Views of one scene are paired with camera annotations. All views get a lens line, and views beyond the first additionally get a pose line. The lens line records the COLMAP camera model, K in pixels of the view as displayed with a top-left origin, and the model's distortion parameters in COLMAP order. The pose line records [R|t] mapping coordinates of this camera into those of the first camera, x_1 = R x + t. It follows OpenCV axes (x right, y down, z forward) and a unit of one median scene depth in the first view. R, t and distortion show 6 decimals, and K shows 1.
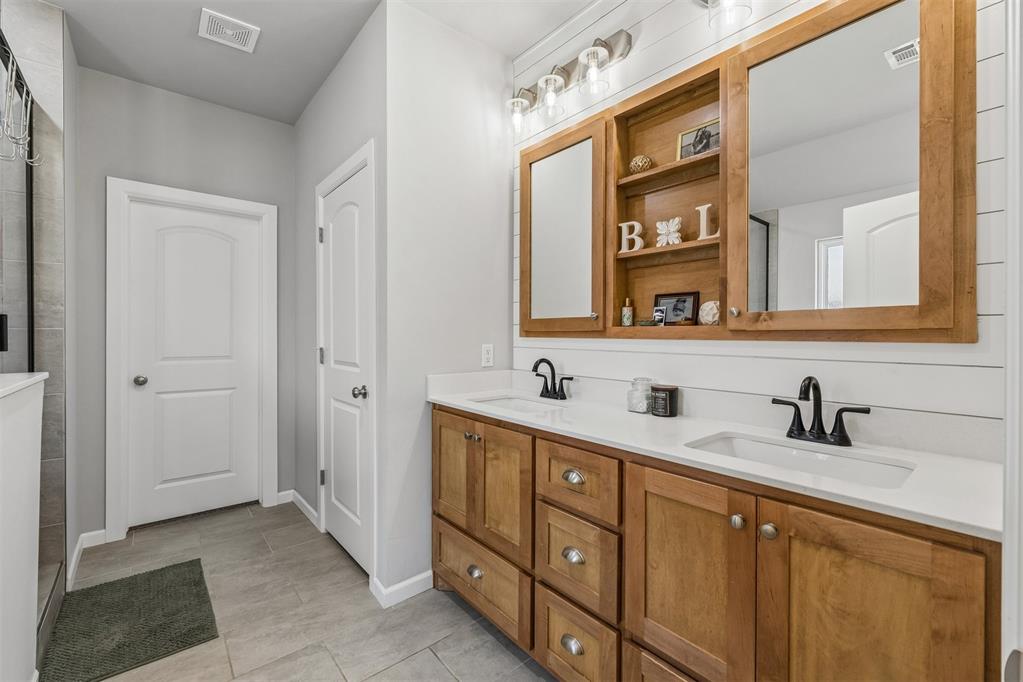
lens RADIAL K [[426.0, 0, 508.3], [0, 426.0, 337.5], [0, 0, 1]] dist [0.001088, 0.000416]
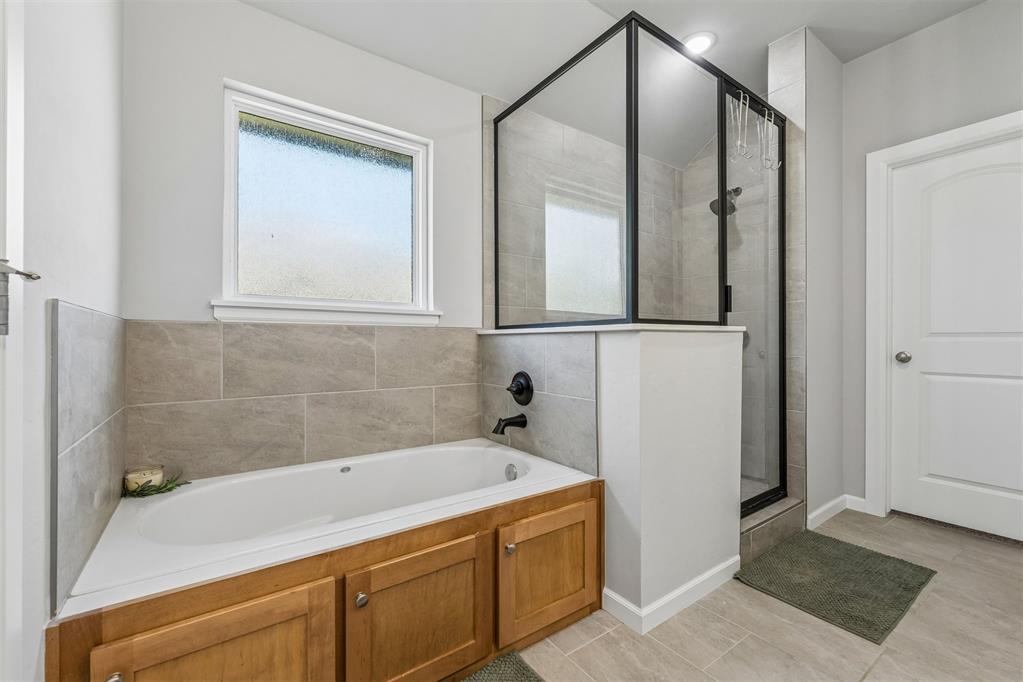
lens RADIAL K [[426.0, 0, 508.3], [0, 426.0, 337.5], [0, 0, 1]] dist [0.001088, 0.000416]
pose [[-0.062616, -0.001016, -0.998037, 0.151796], [-0.002297, 0.999997, -0.000874, 0.074312], [0.998035, 0.002238, -0.062618, 0.240362]]
